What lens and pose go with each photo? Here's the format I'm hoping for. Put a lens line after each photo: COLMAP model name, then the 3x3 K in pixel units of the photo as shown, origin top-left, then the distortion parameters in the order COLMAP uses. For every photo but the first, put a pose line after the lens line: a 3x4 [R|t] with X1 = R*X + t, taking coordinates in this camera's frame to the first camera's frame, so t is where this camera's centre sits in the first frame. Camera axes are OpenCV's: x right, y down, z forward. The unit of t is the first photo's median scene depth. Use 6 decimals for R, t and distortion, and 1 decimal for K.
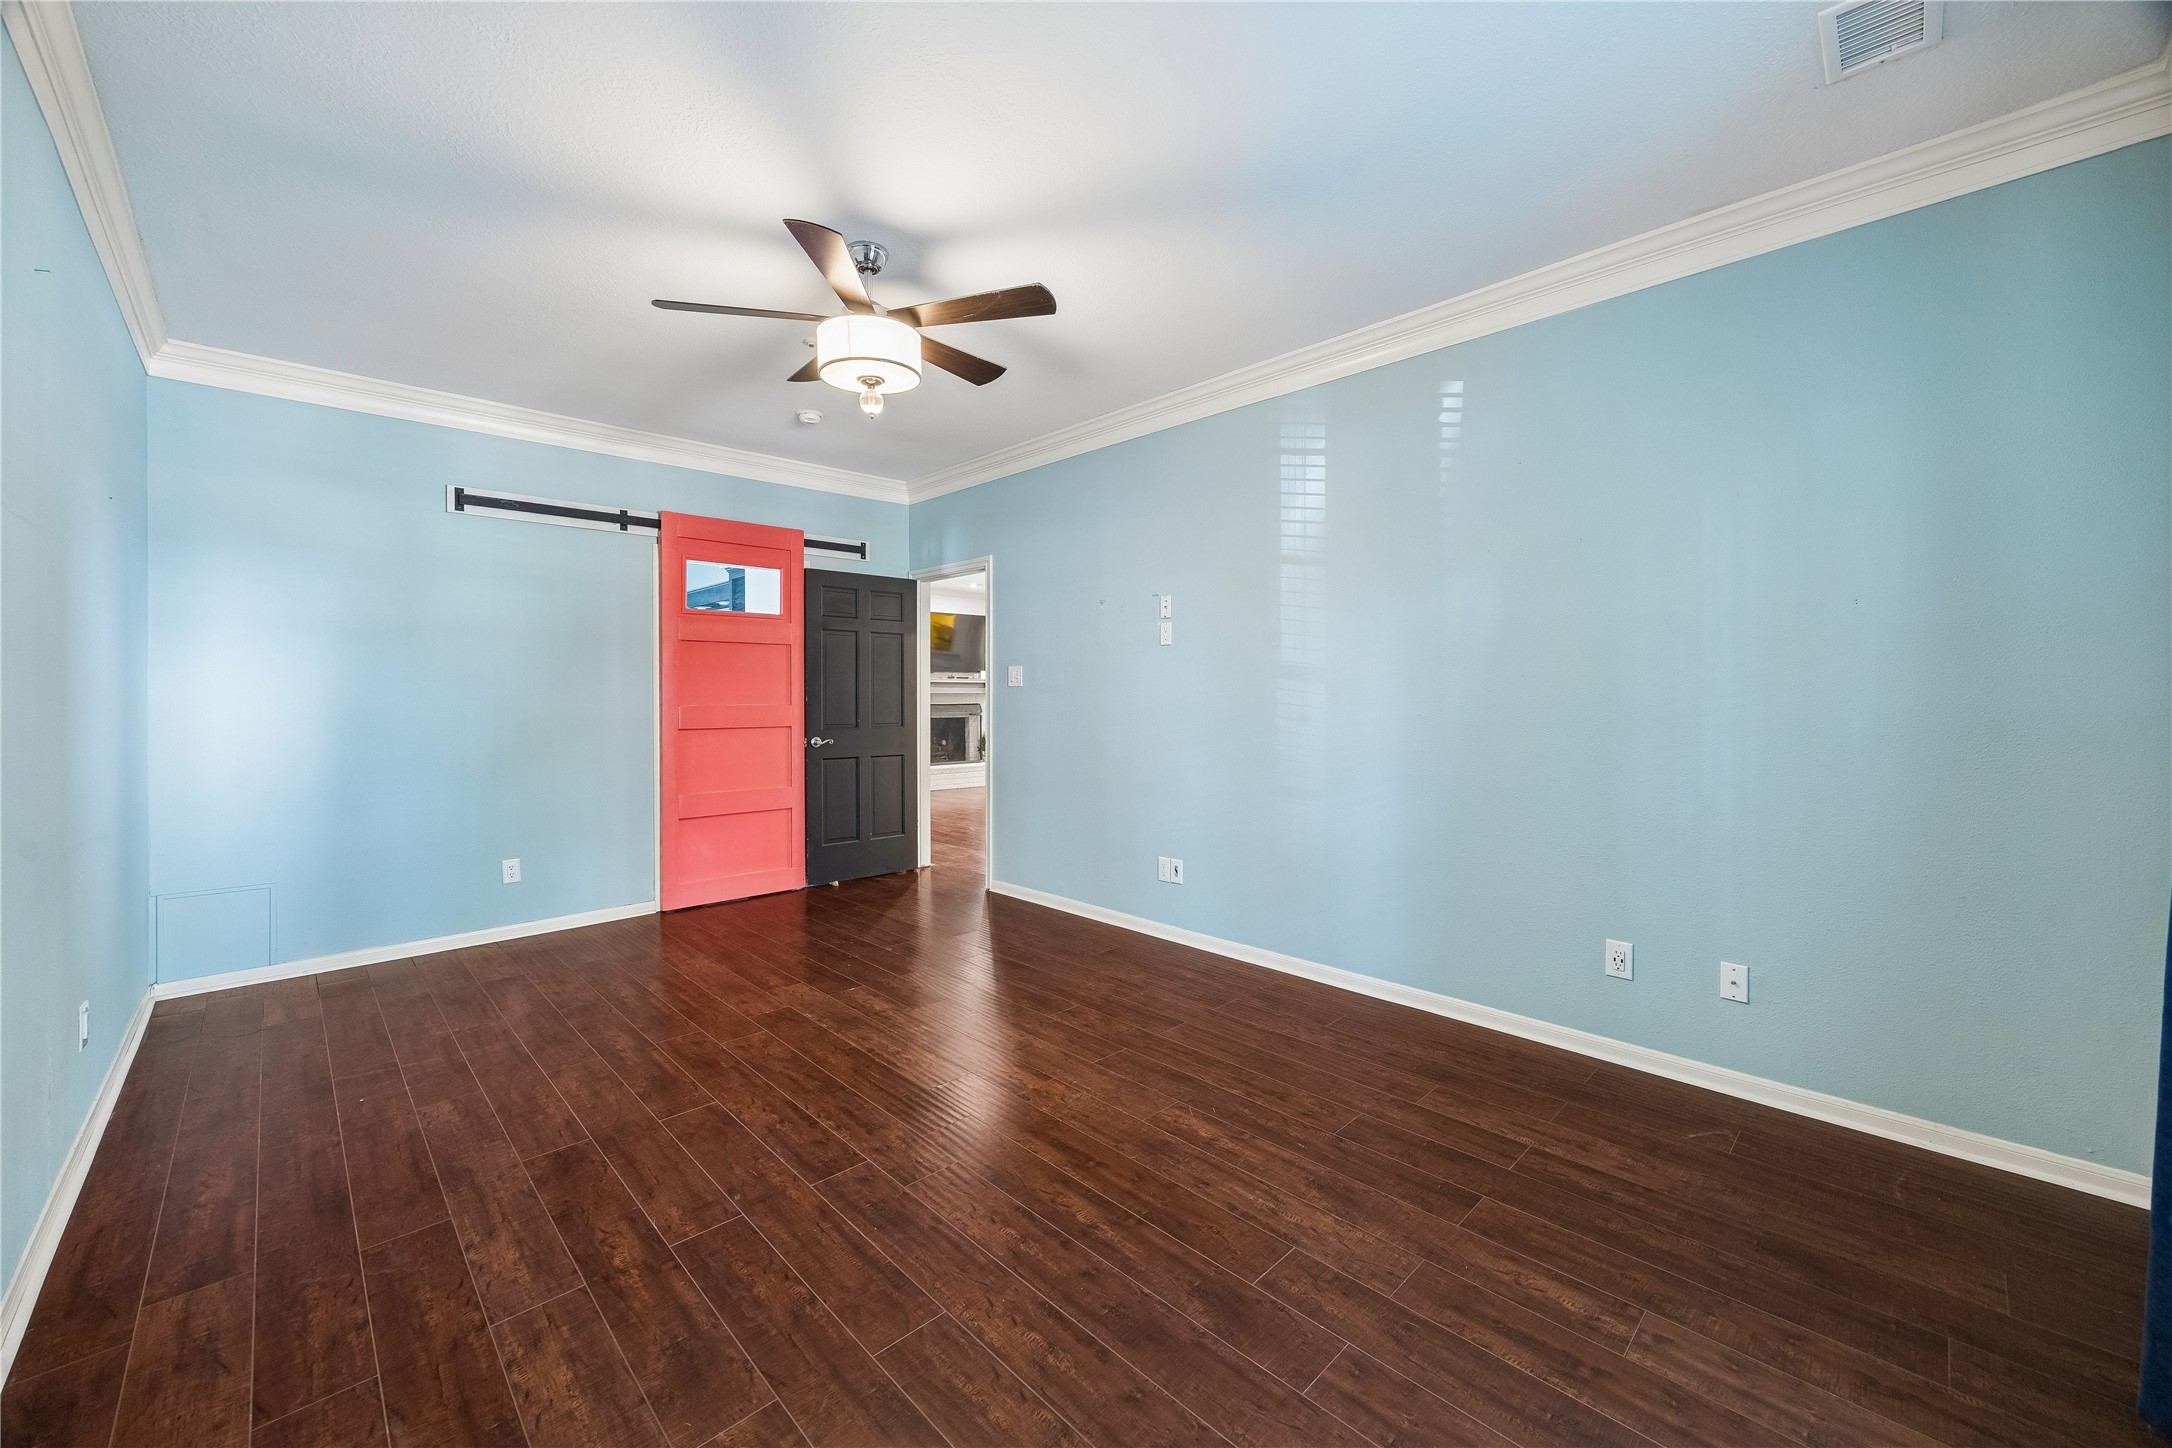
lens RADIAL K [[826.0, 0, 1089.1], [0, 826.0, 704.8], [0, 0, 1]] dist [-0.000925, 0.000153]
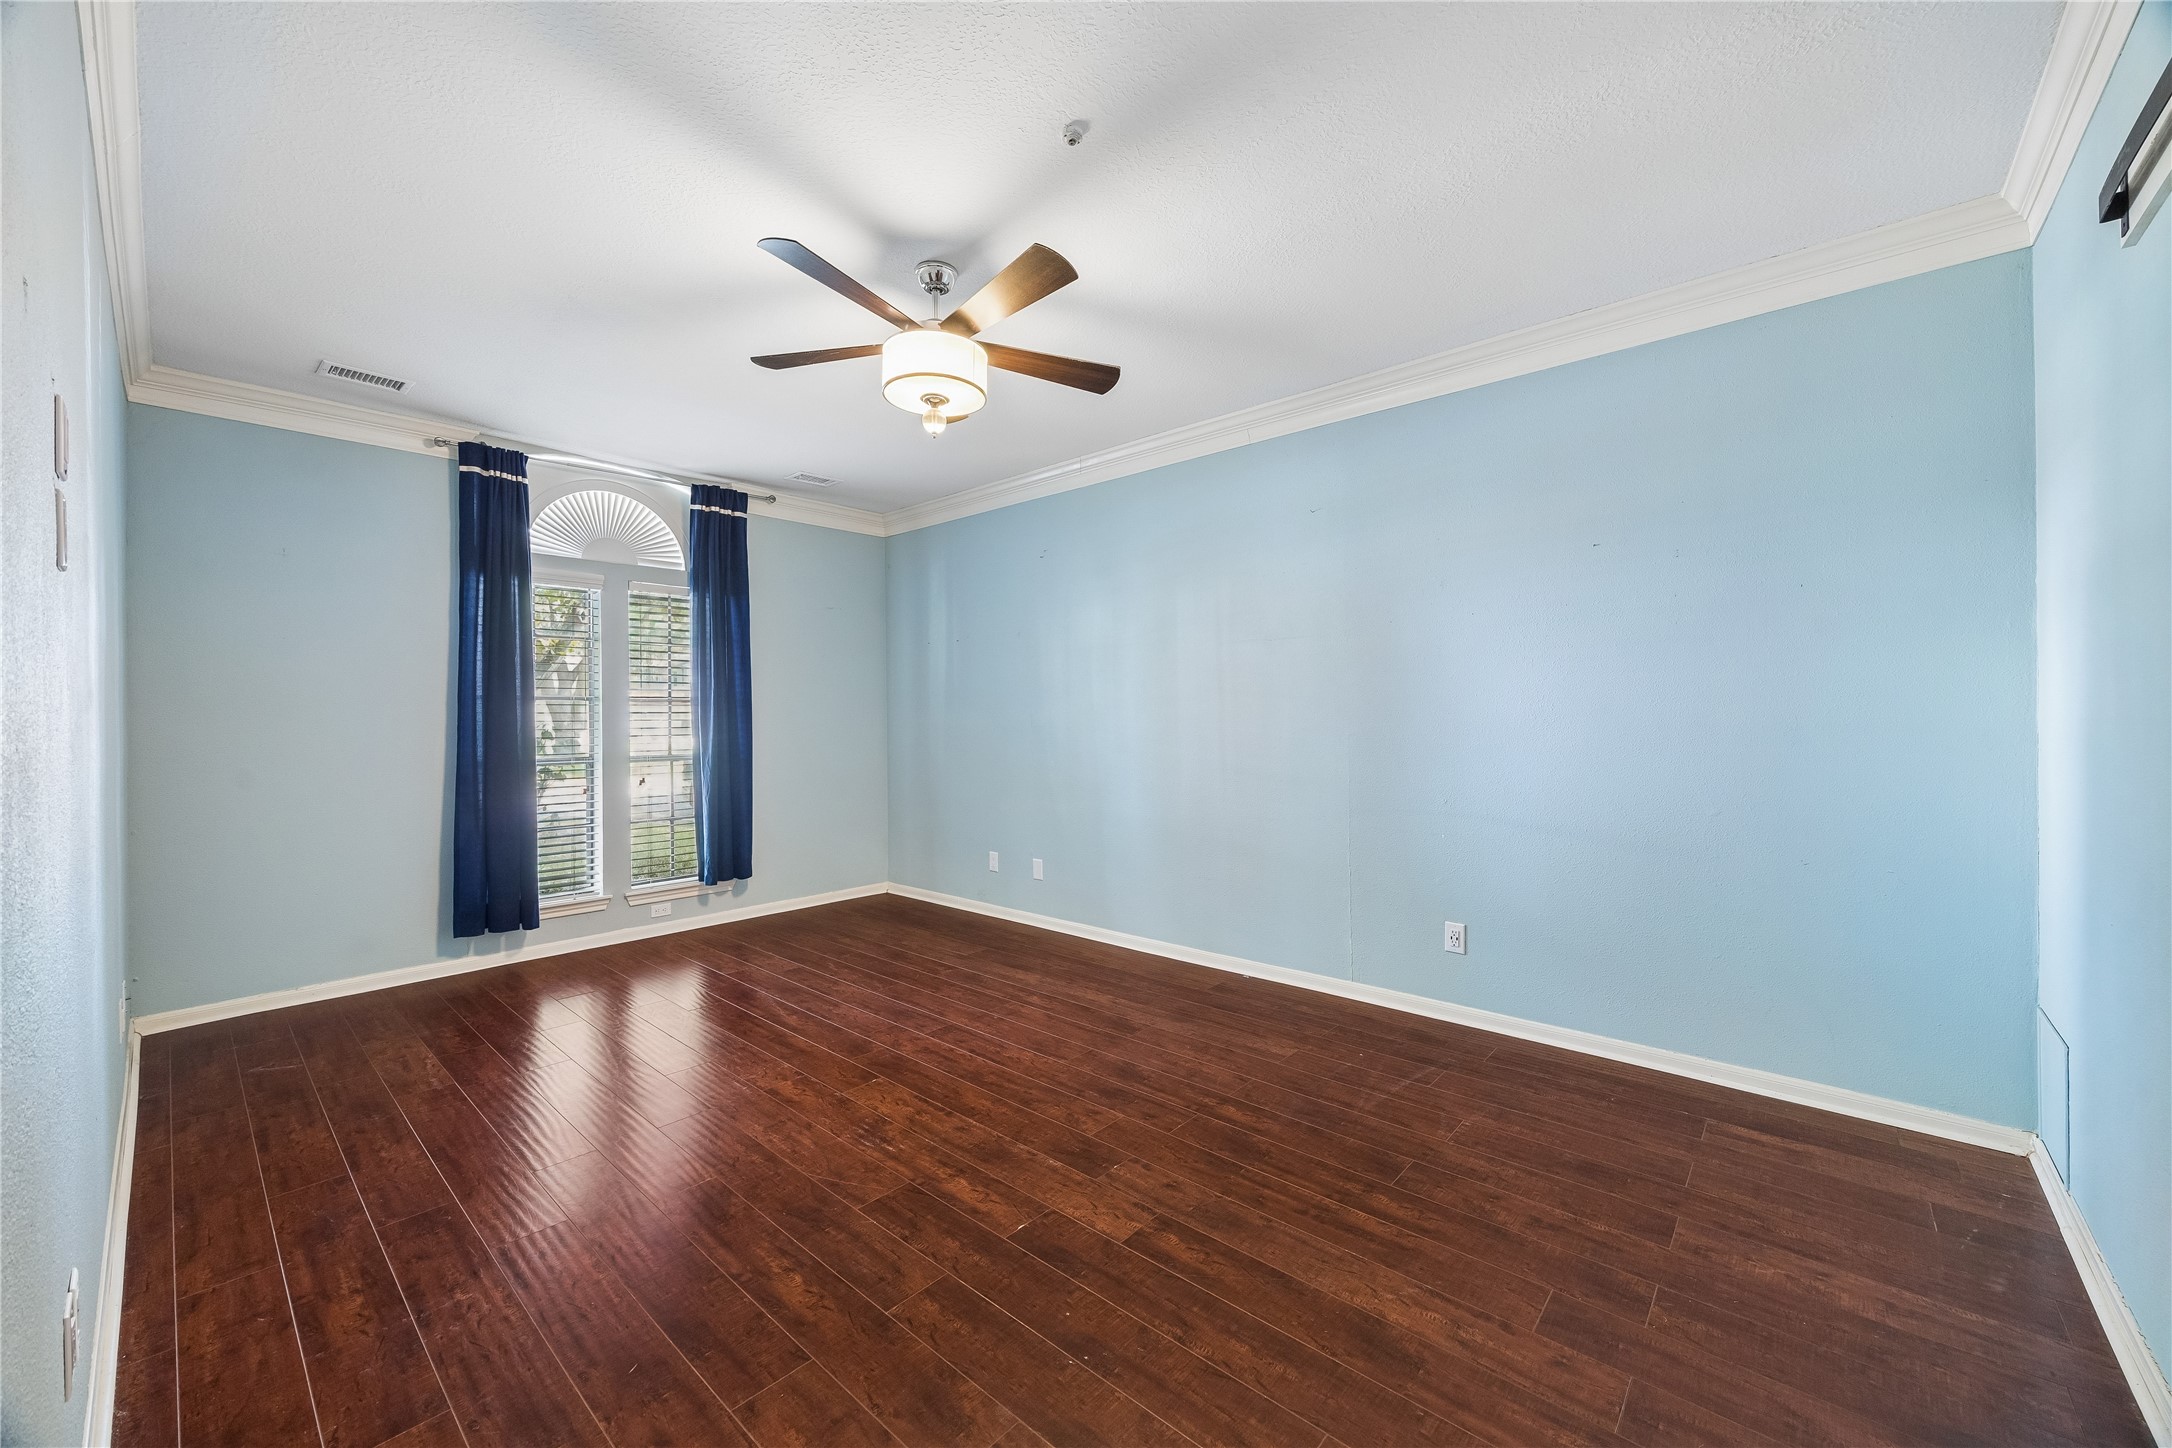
lens RADIAL K [[826.0, 0, 1089.1], [0, 826.0, 704.8], [0, 0, 1]] dist [-0.000925, 0.000153]
pose [[-0.997754, 0.011119, -0.066053, -0.389540], [0.011262, 0.999935, -0.001795, -0.031274], [0.066029, -0.002535, -0.997815, 2.058283]]
